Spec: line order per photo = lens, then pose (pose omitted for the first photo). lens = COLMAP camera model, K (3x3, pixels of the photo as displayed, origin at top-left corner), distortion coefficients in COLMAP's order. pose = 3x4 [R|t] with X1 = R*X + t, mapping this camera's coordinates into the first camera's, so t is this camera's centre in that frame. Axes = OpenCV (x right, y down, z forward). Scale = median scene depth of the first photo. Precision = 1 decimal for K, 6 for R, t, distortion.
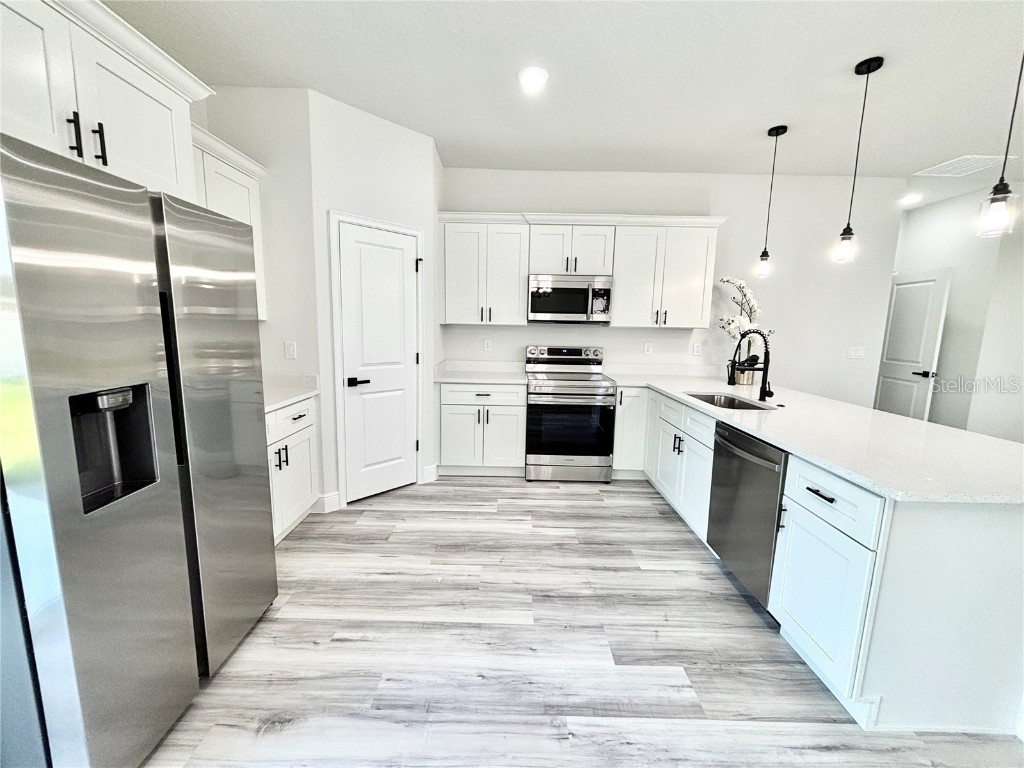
lens RADIAL K [[413.4, 0, 509.8], [0, 413.4, 382.0], [0, 0, 1]] dist [0.001697, -0.001092]
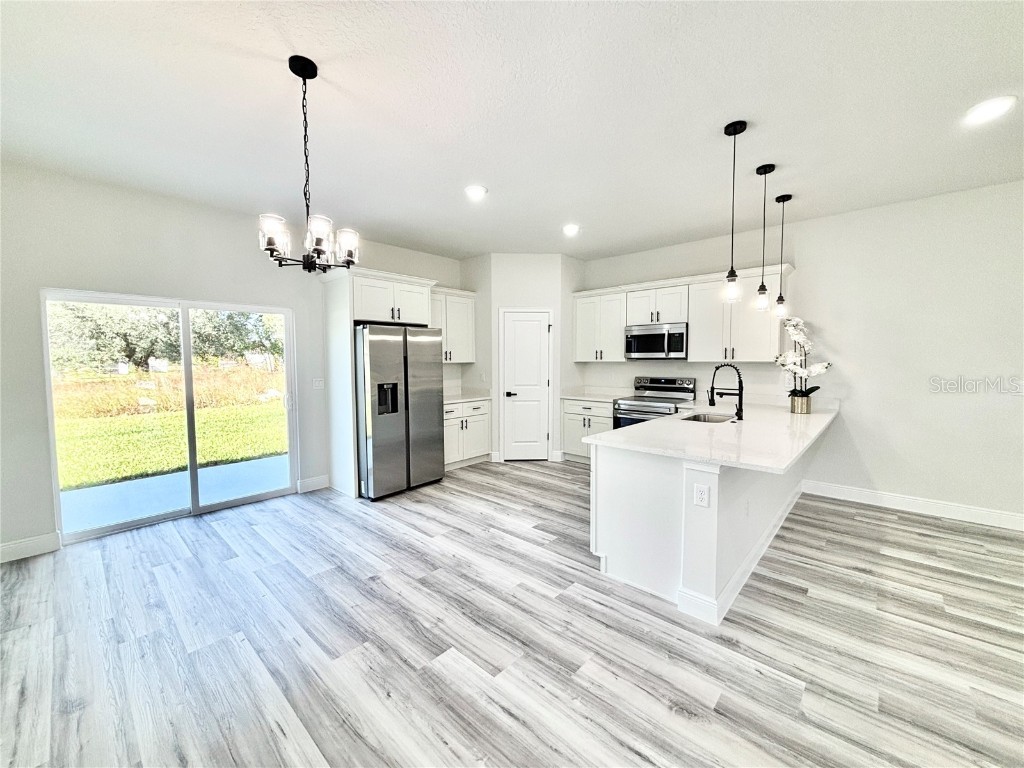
lens RADIAL K [[411.4, 0, 508.4], [0, 411.4, 384.4], [0, 0, 1]] dist [0.000152, -0.000172]
pose [[0.734132, 0.020099, -0.678709, 0.865585], [-0.073898, 0.995989, -0.050438, 0.049025], [0.674973, 0.087184, 0.732673, -0.359485]]
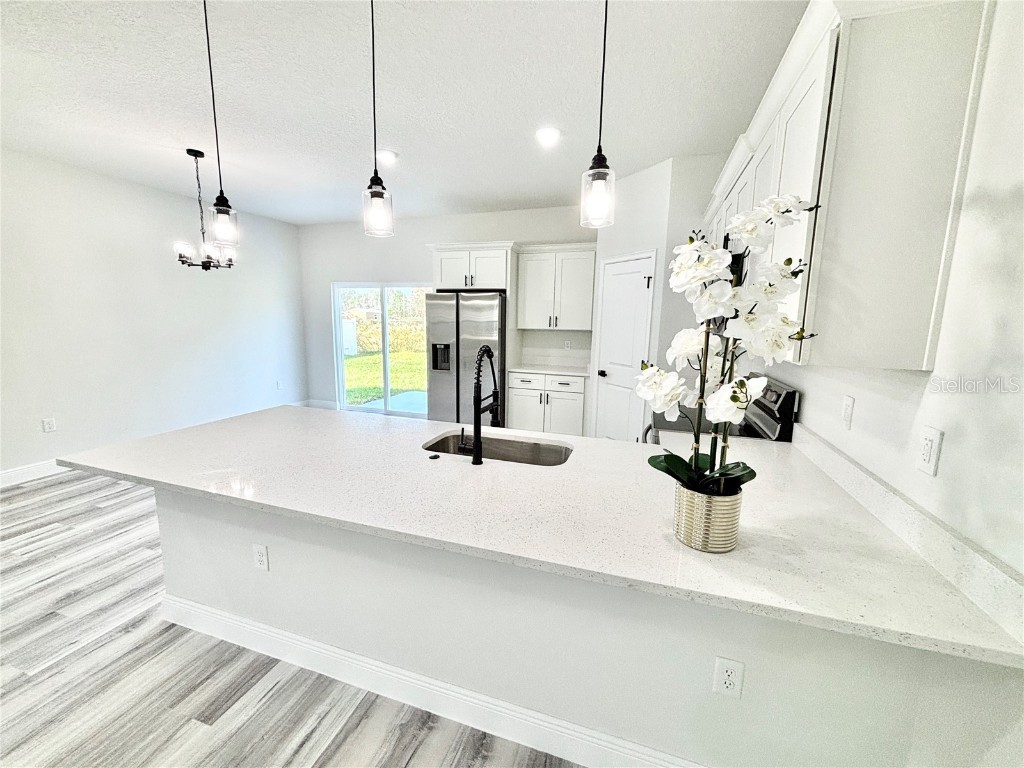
lens RADIAL K [[413.4, 0, 509.8], [0, 413.4, 382.0], [0, 0, 1]] dist [0.001697, -0.001092]
pose [[-0.316746, 0.118757, -0.941047, 1.061974], [-0.155620, 0.972180, 0.175066, -0.170047], [0.935657, 0.201897, -0.289453, 1.106402]]
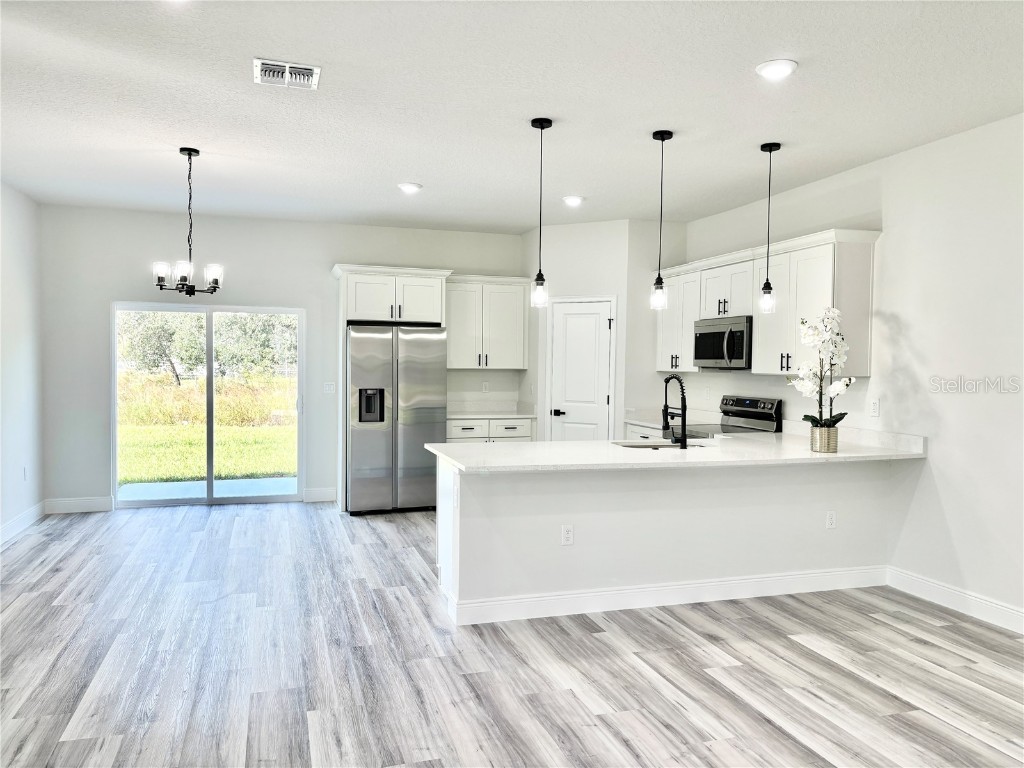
lens RADIAL K [[775.9, 0, 512.0], [0, 775.9, 384.0], [0, 0, 1]] dist [0.021542, -0.002429]
pose [[0.295641, 0.010817, -0.955238, 2.024930], [-0.138176, 0.989905, -0.031556, 0.007817], [0.945253, 0.141320, 0.294151, 0.078651]]
